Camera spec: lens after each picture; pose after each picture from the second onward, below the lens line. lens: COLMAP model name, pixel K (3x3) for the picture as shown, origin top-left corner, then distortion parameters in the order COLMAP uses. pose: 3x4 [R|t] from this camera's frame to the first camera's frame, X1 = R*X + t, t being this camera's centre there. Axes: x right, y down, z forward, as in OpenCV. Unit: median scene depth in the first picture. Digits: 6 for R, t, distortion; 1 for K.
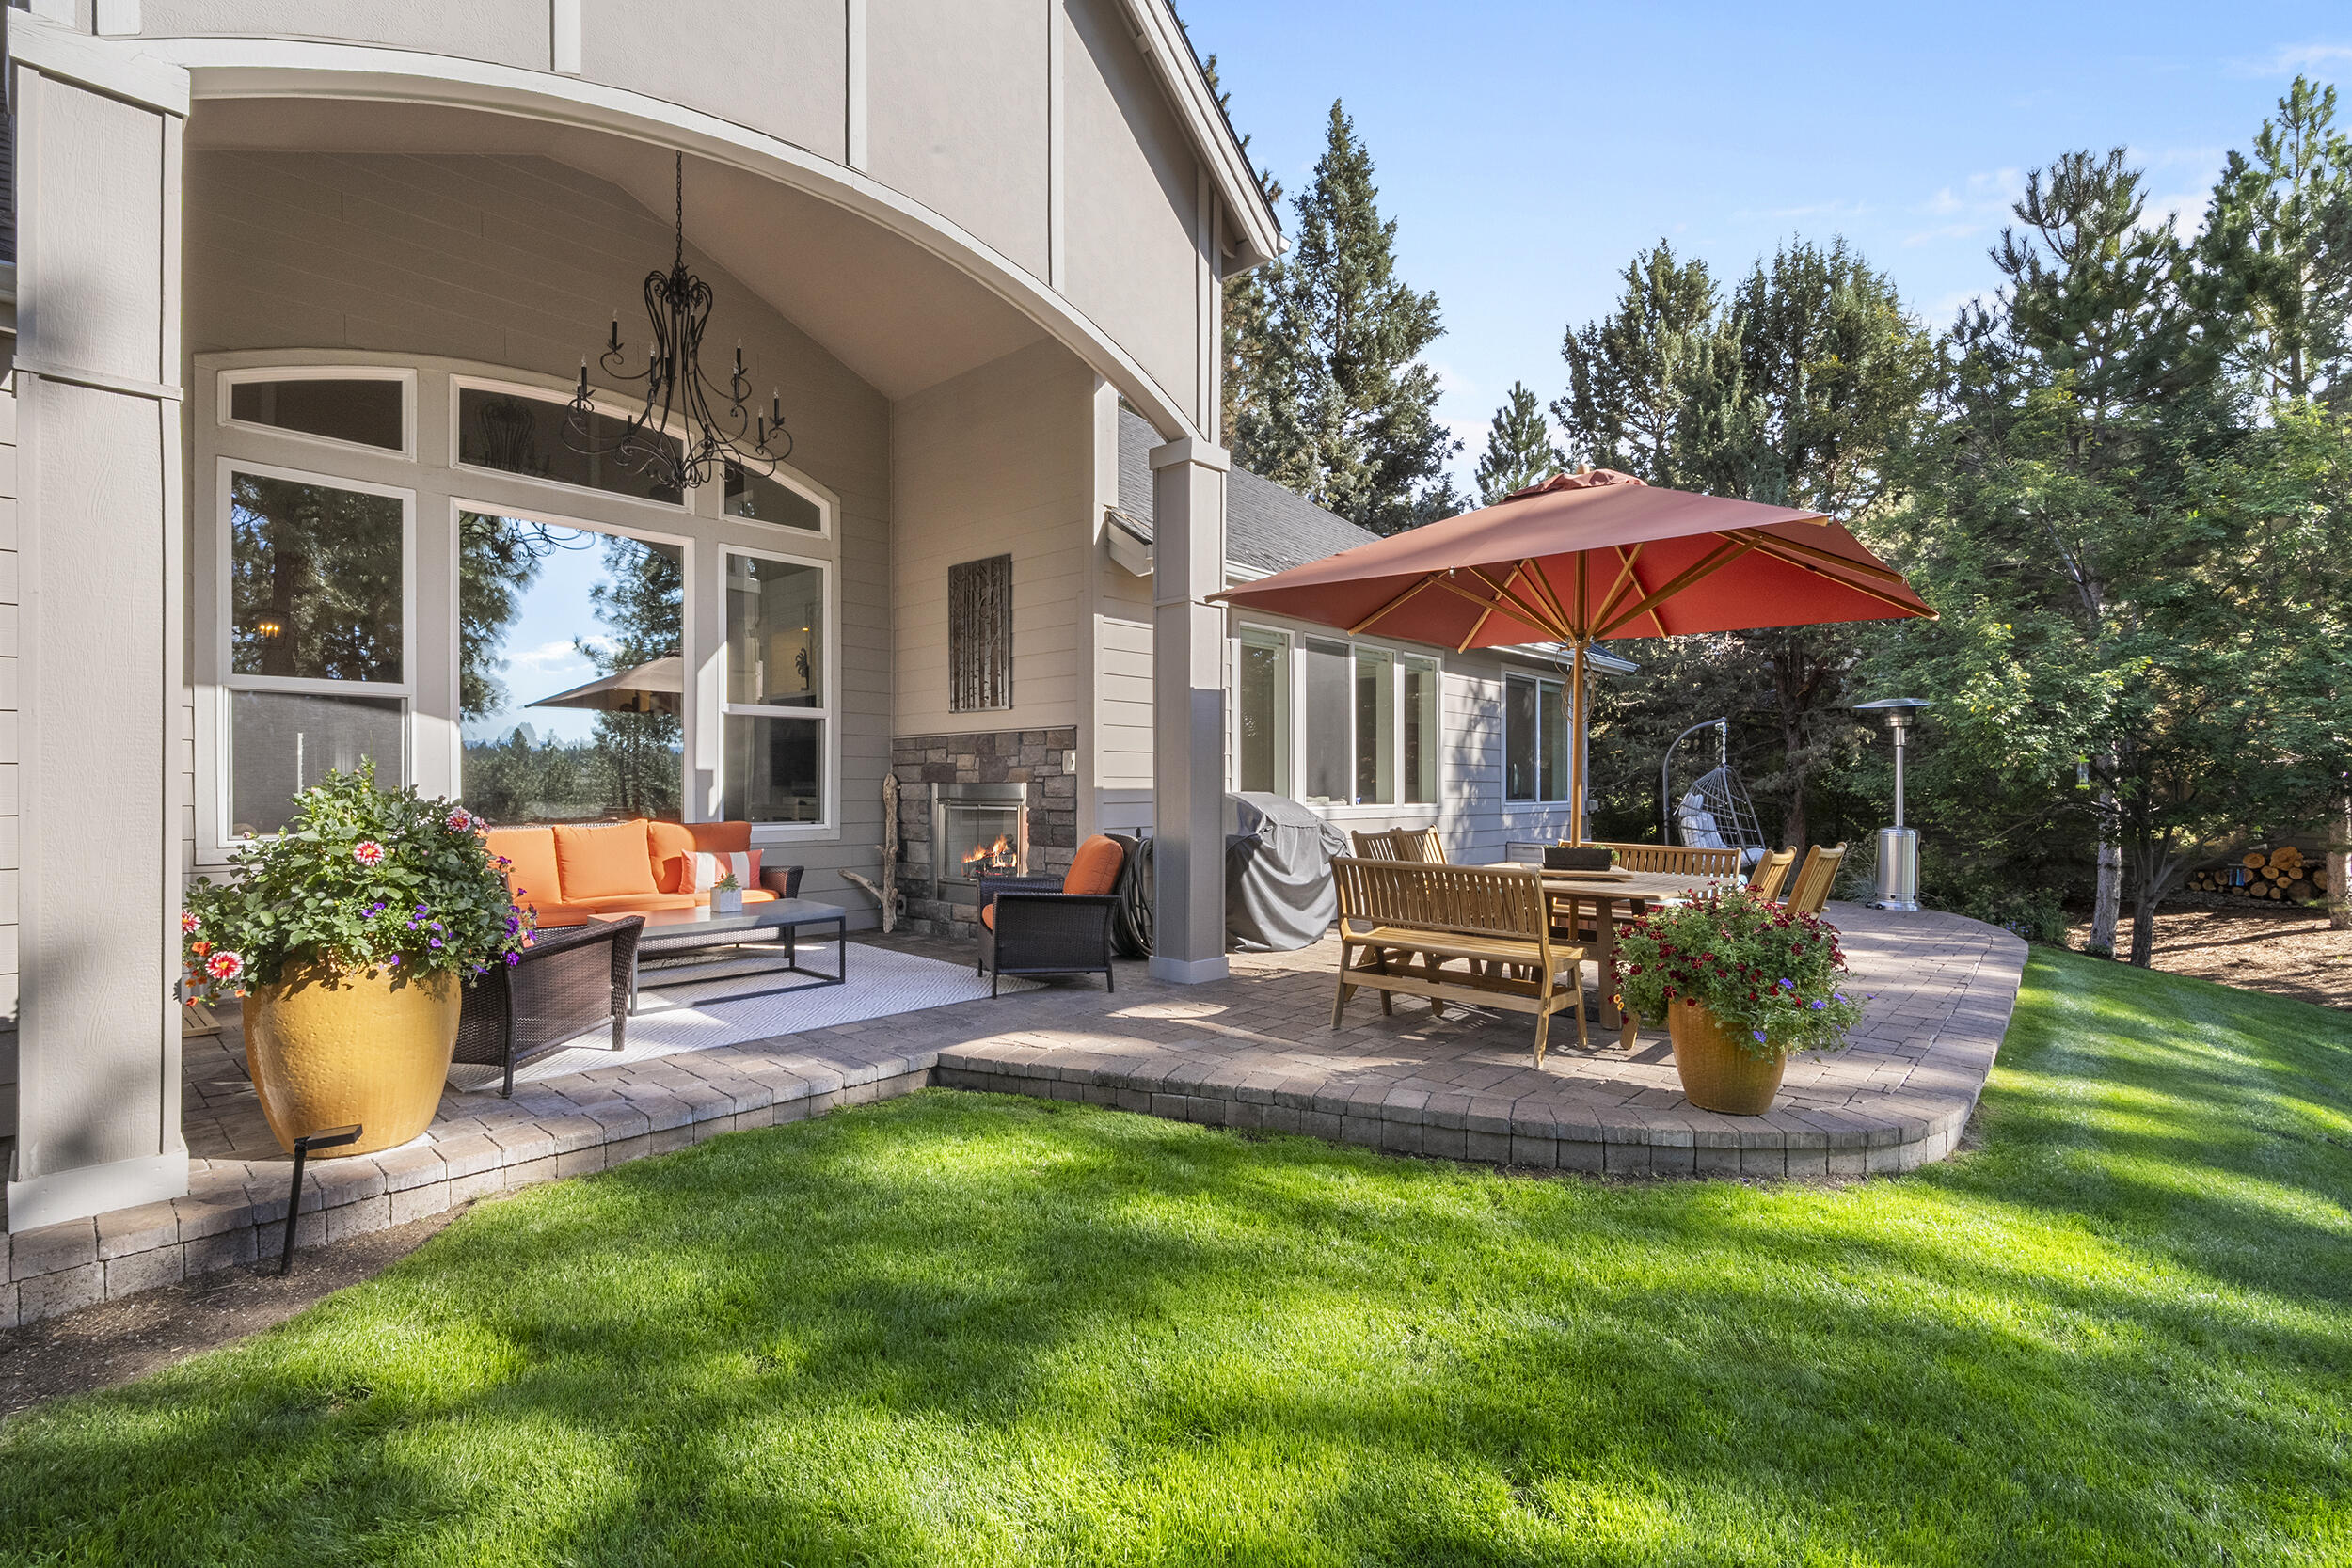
lens RADIAL K [[1075.5, 0, 1176.0], [0, 1075.5, 784.0], [0, 0, 1]] dist [0.000086, 0.000223]
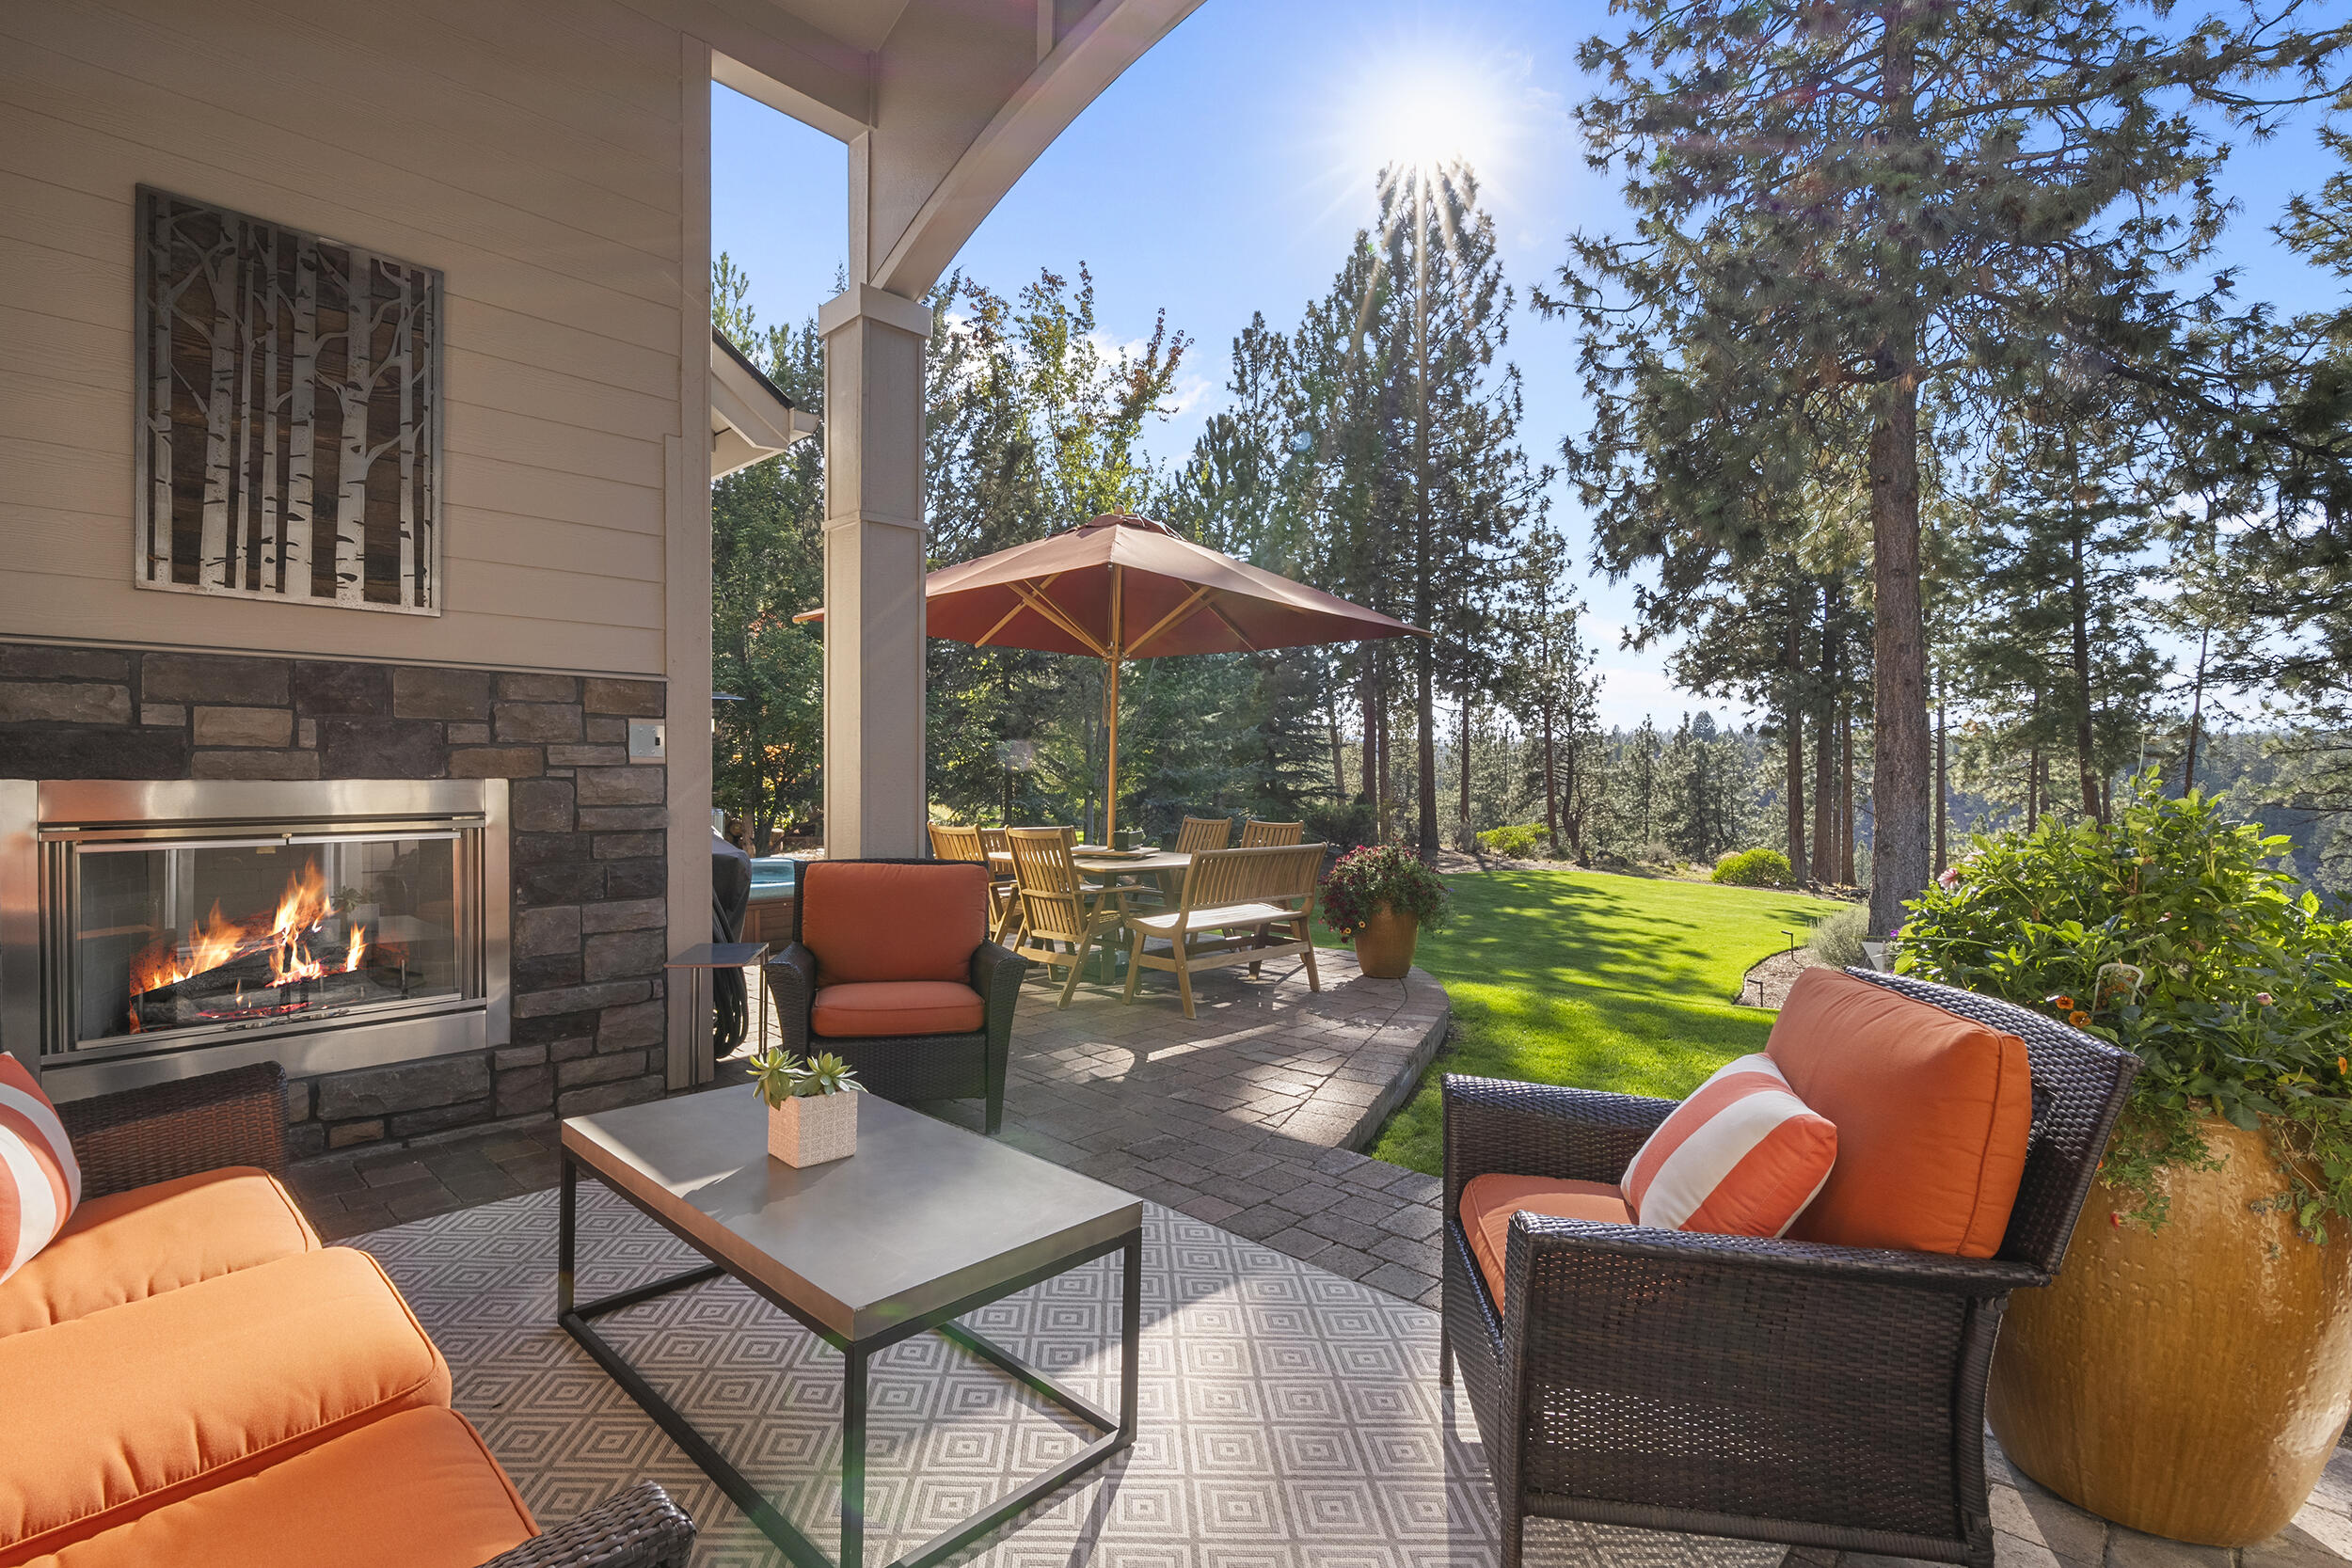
lens RADIAL K [[1075.5, 0, 1176.0], [0, 1075.5, 784.0], [0, 0, 1]] dist [0.000086, 0.000223]
pose [[0.006218, -0.016542, 0.999844, -0.474337], [-0.011175, 0.999800, 0.016611, -0.007944], [-0.999918, -0.011277, 0.006032, 0.536233]]
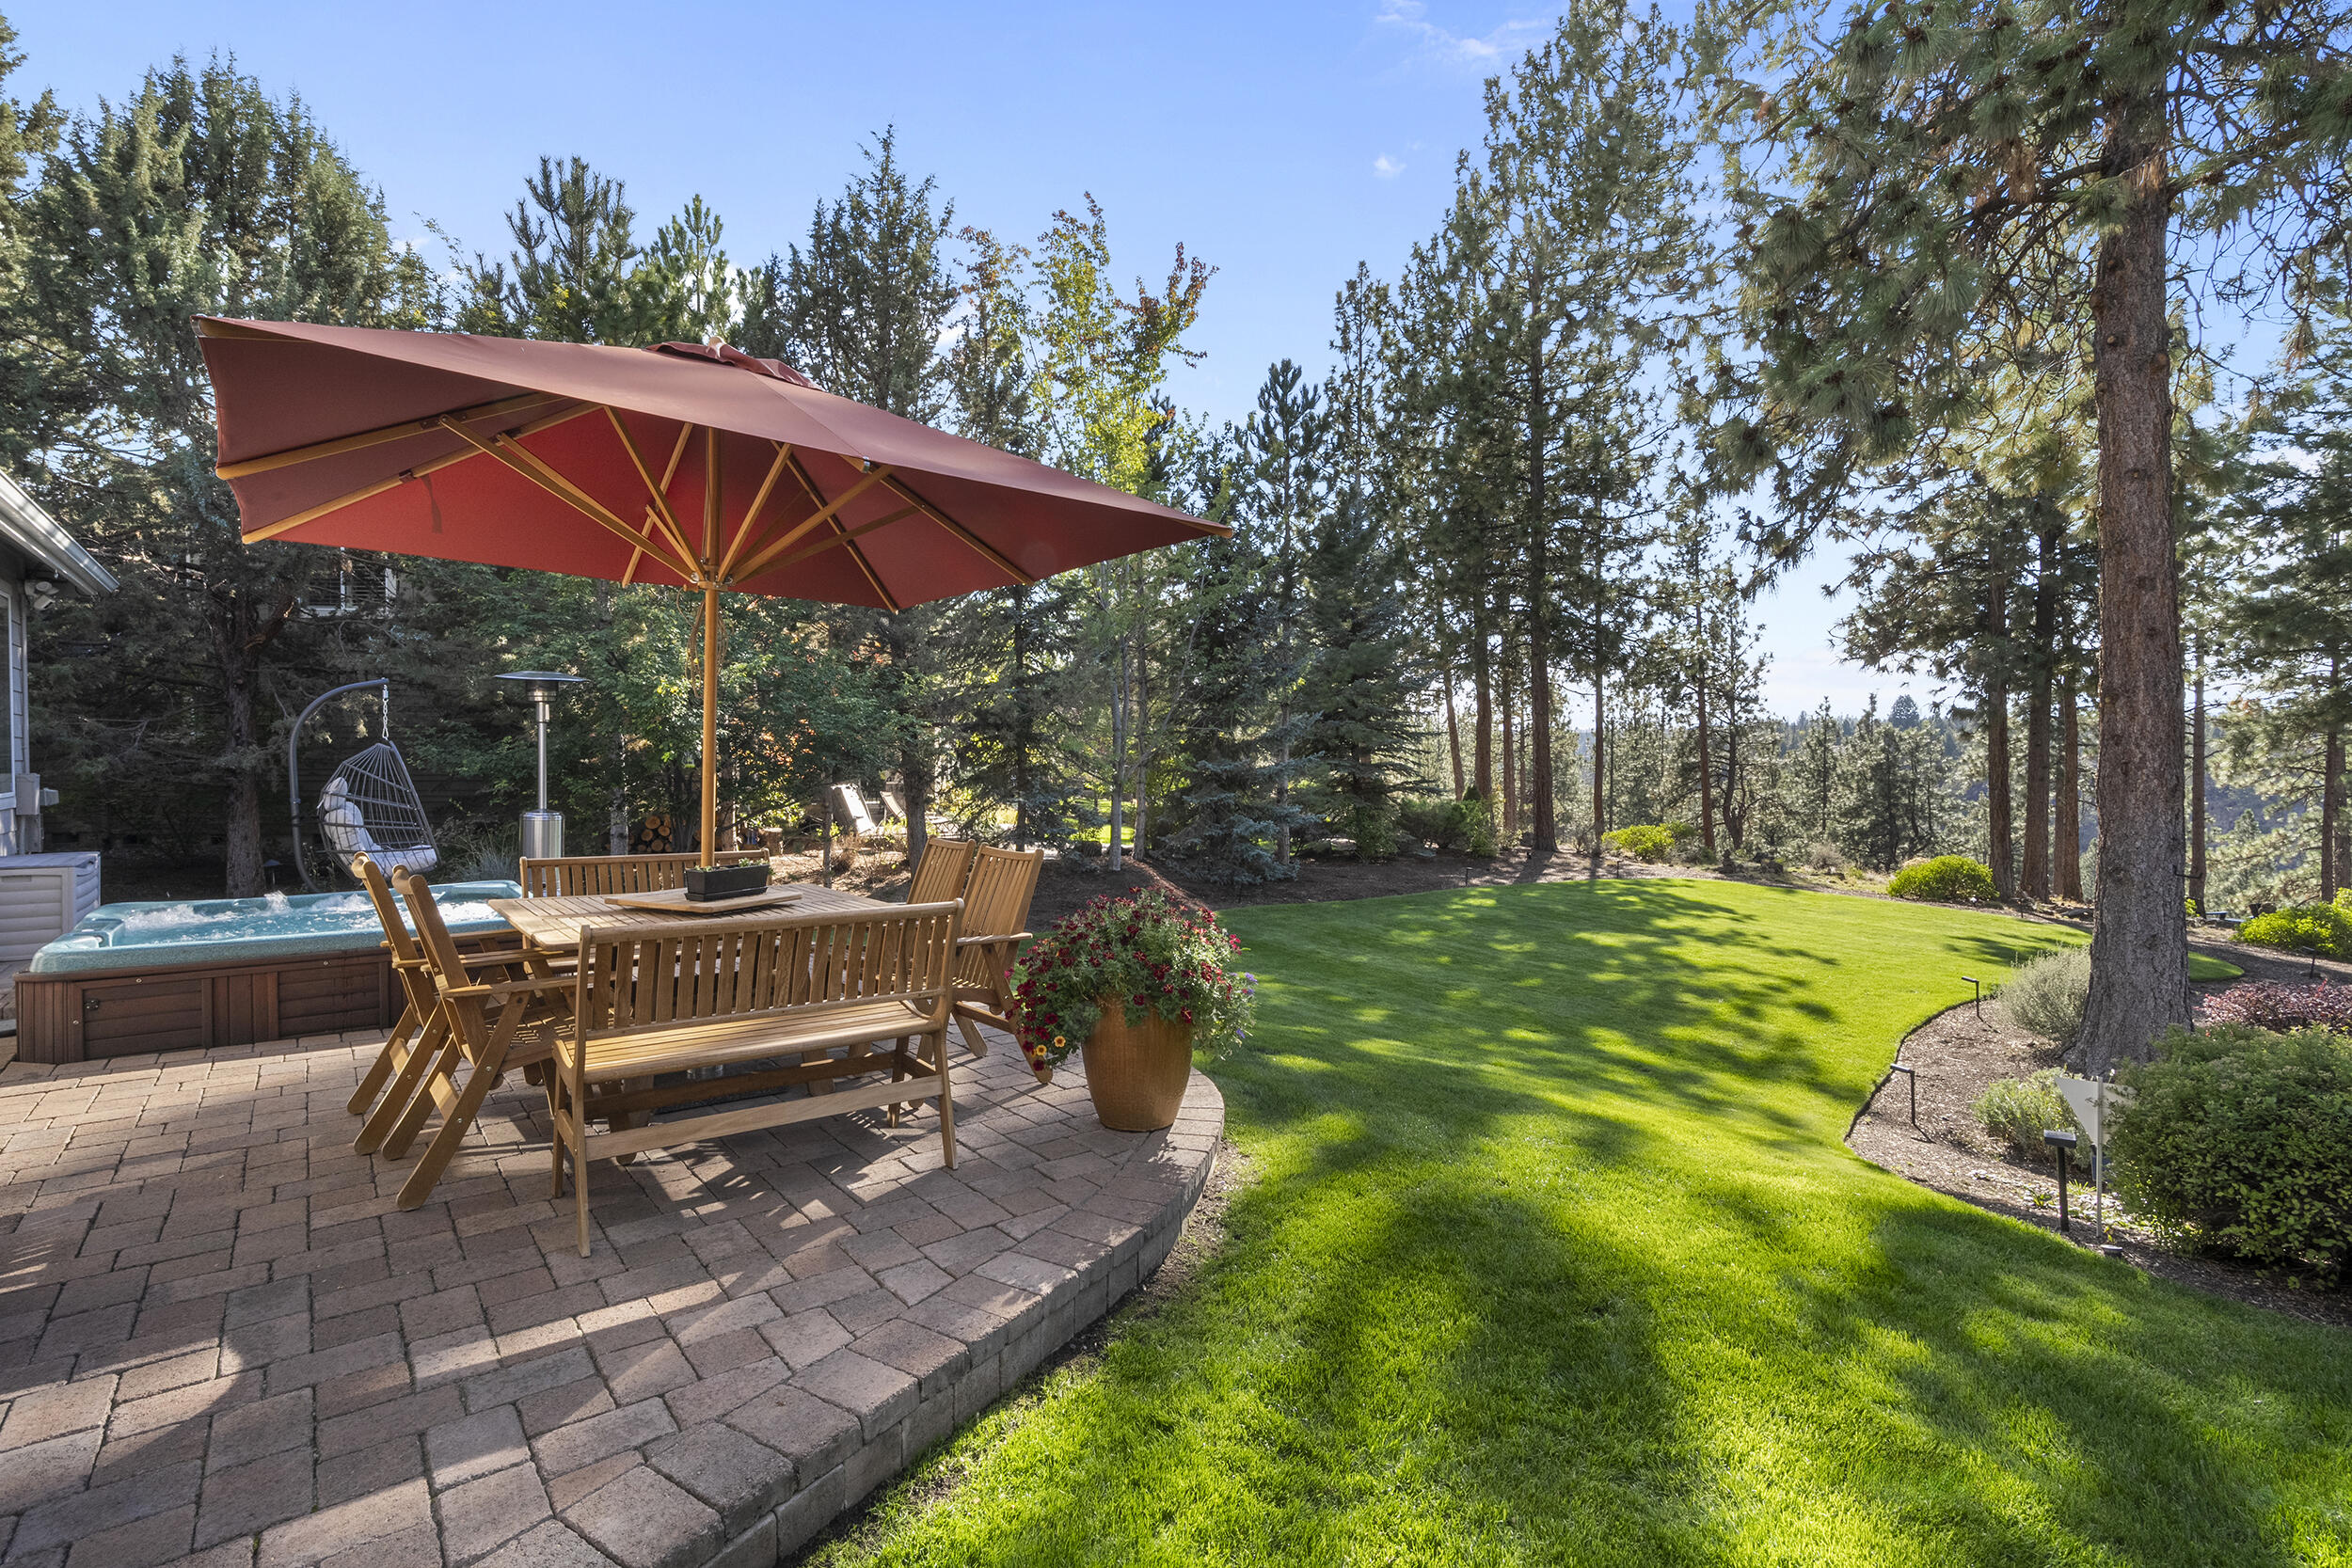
lens RADIAL K [[1075.5, 0, 1176.0], [0, 1075.5, 784.0], [0, 0, 1]] dist [0.000086, 0.000223]
pose [[0.146402, -0.024200, 0.988929, -0.165972], [-0.006566, 0.999655, 0.025434, -0.010200], [-0.989203, -0.010216, 0.146193, 0.325563]]
